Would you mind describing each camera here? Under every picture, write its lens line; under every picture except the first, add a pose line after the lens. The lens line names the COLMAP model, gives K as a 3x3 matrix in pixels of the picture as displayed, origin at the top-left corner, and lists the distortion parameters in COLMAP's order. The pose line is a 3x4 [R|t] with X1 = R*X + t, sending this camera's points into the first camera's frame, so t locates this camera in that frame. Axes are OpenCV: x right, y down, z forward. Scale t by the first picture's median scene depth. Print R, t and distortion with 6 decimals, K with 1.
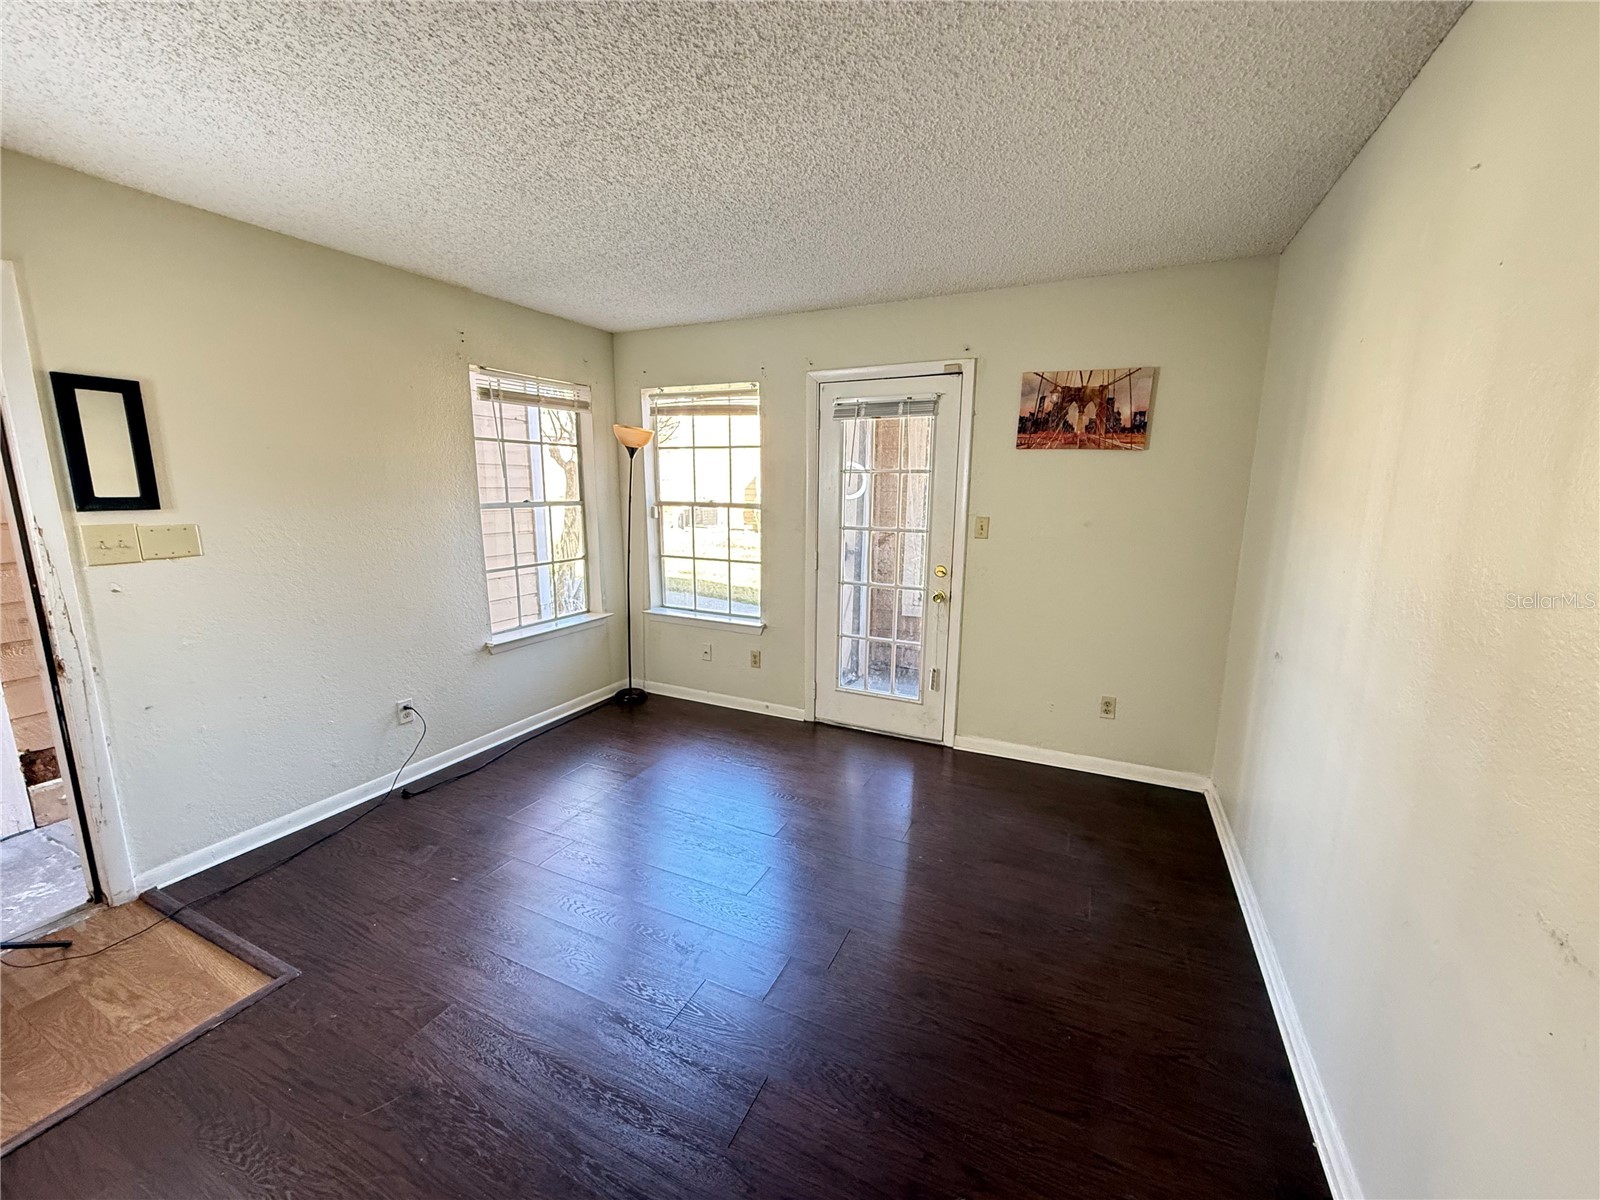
lens RADIAL K [[636.9, 0, 795.3], [0, 636.9, 602.4], [0, 0, 1]] dist [-0.000183, 0.000366]
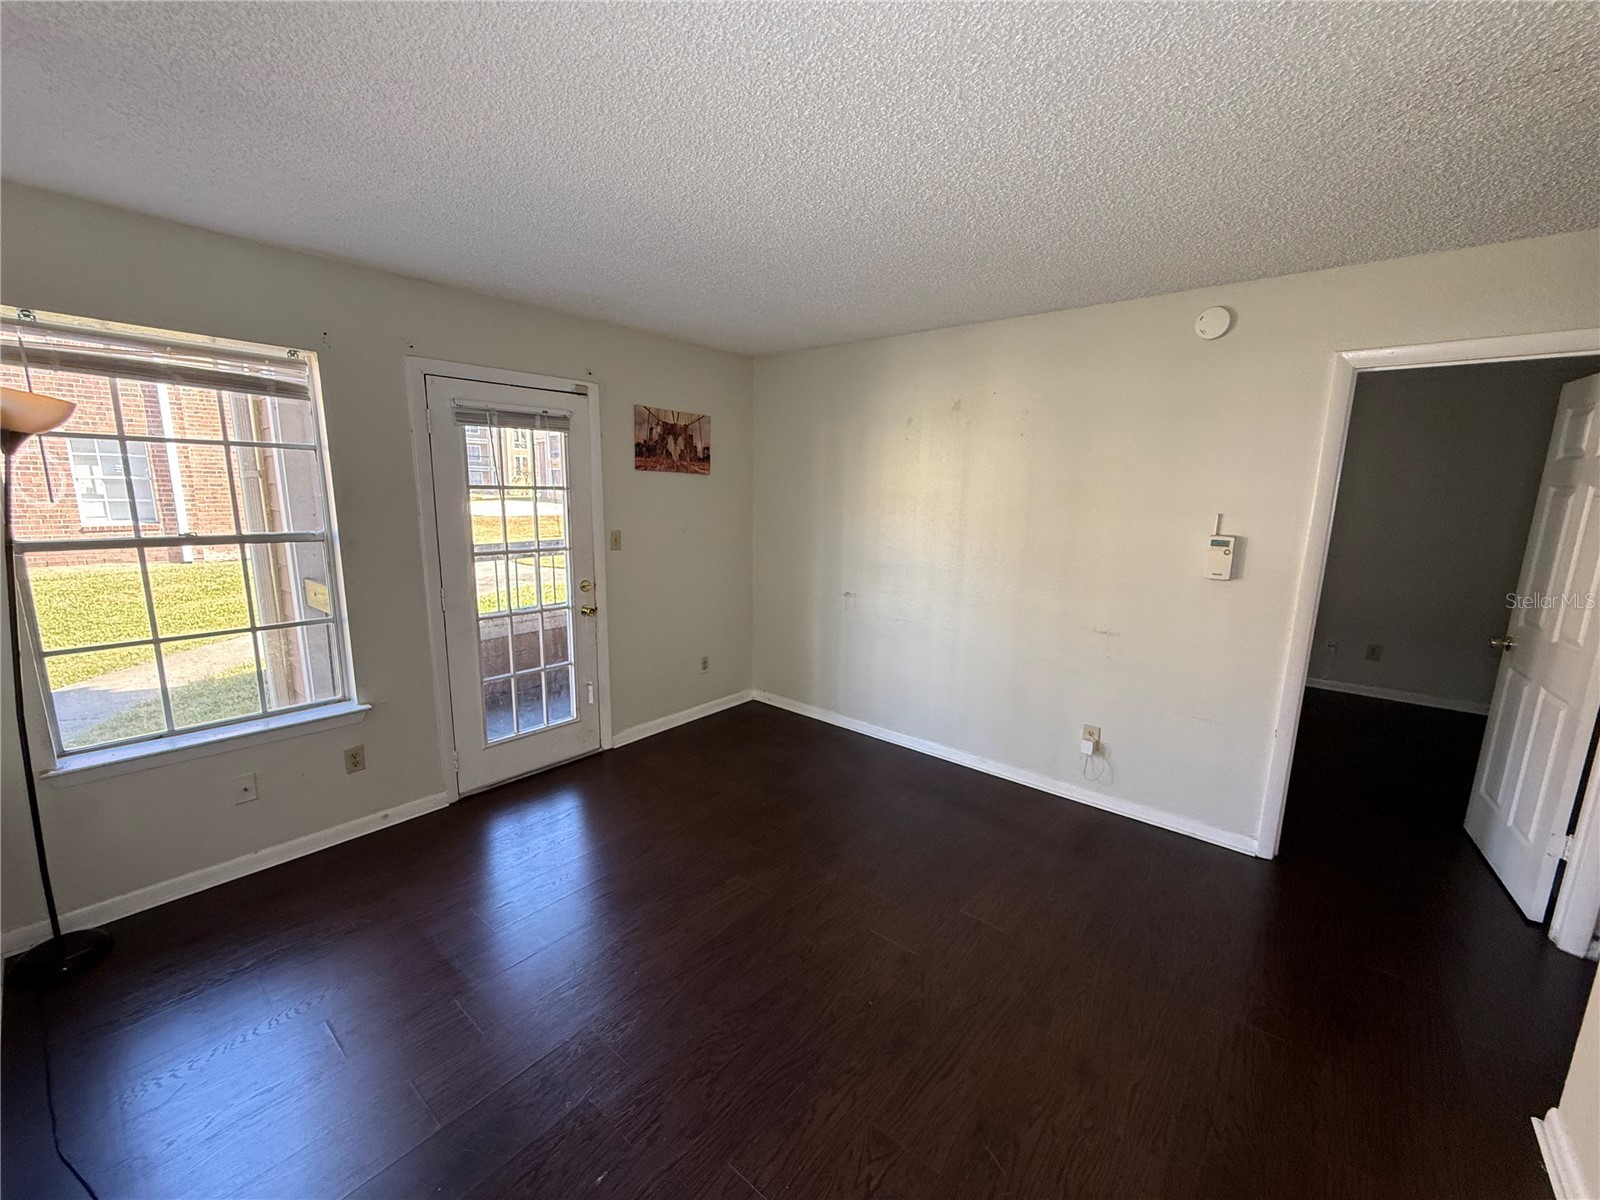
lens RADIAL K [[636.9, 0, 797.4], [0, 636.9, 602.2], [0, 0, 1]] dist [-0.000183, 0.000366]
pose [[0.248986, -0.174983, 0.952569, -0.730220], [0.163869, 0.976974, 0.136633, -0.117606], [-0.954543, 0.122077, 0.271927, 0.440306]]
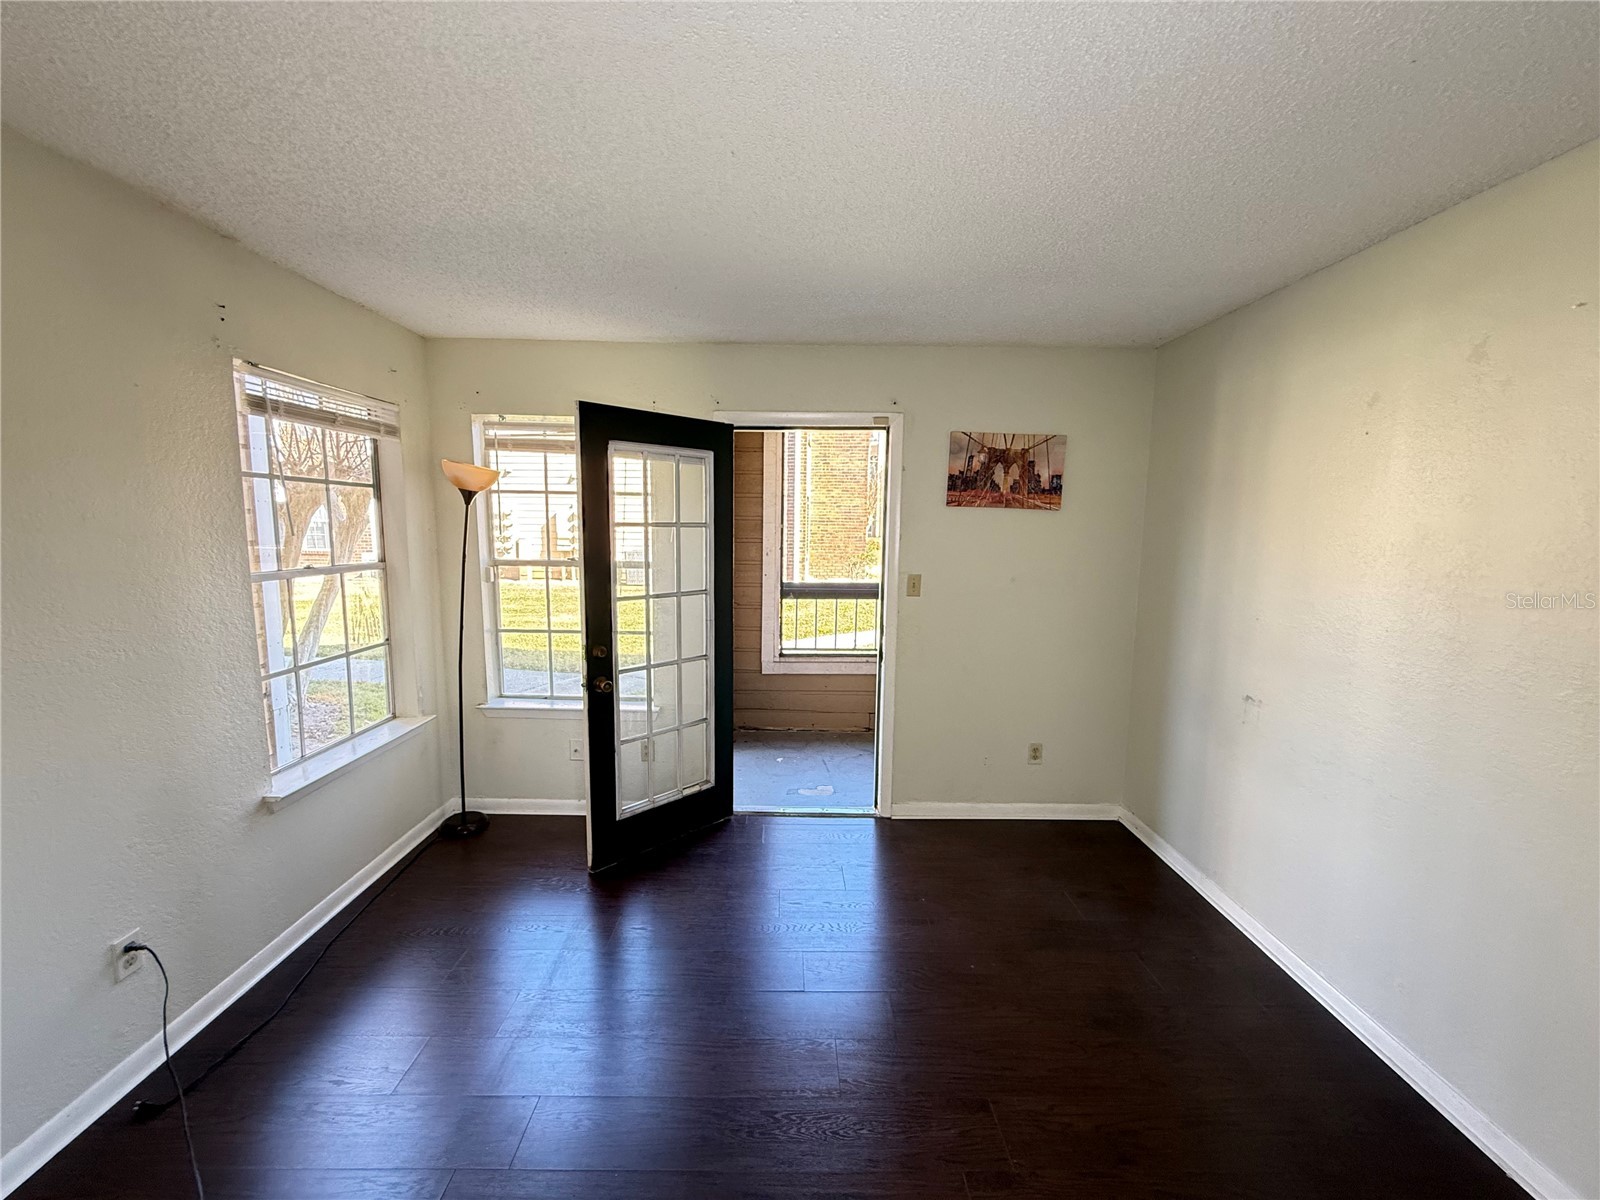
lens RADIAL K [[636.9, 0, 795.3], [0, 636.9, 602.5], [0, 0, 1]] dist [-0.000183, 0.000366]
pose [[0.898515, -0.048623, 0.436242, -0.309496], [0.074275, 0.996356, -0.041930, -0.067433], [-0.432614, 0.070076, 0.898852, 0.221687]]
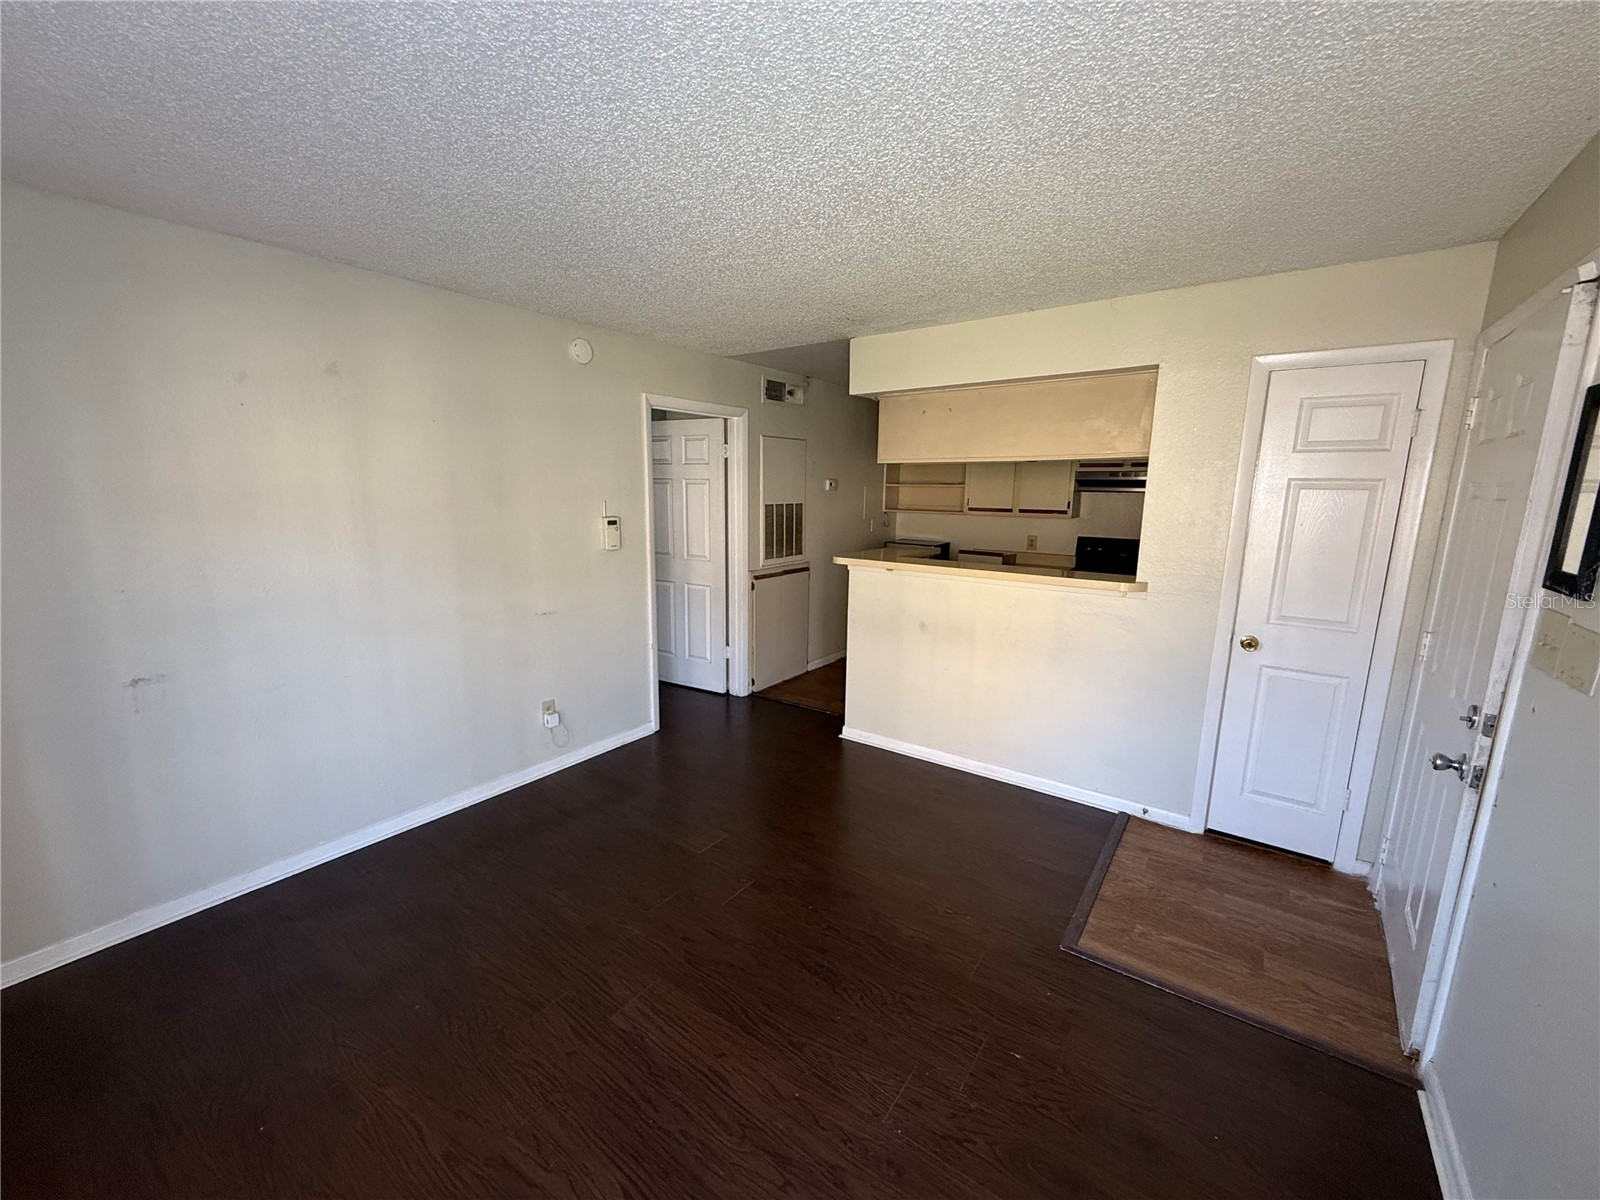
lens RADIAL K [[636.9, 0, 791.5], [0, 636.9, 604.3], [0, 0, 1]] dist [-0.000183, 0.000366]
pose [[-0.982309, -0.048447, 0.180890, -0.288676], [0.020007, 0.933277, 0.358601, -0.252146], [-0.186193, 0.355876, -0.915797, 1.160178]]
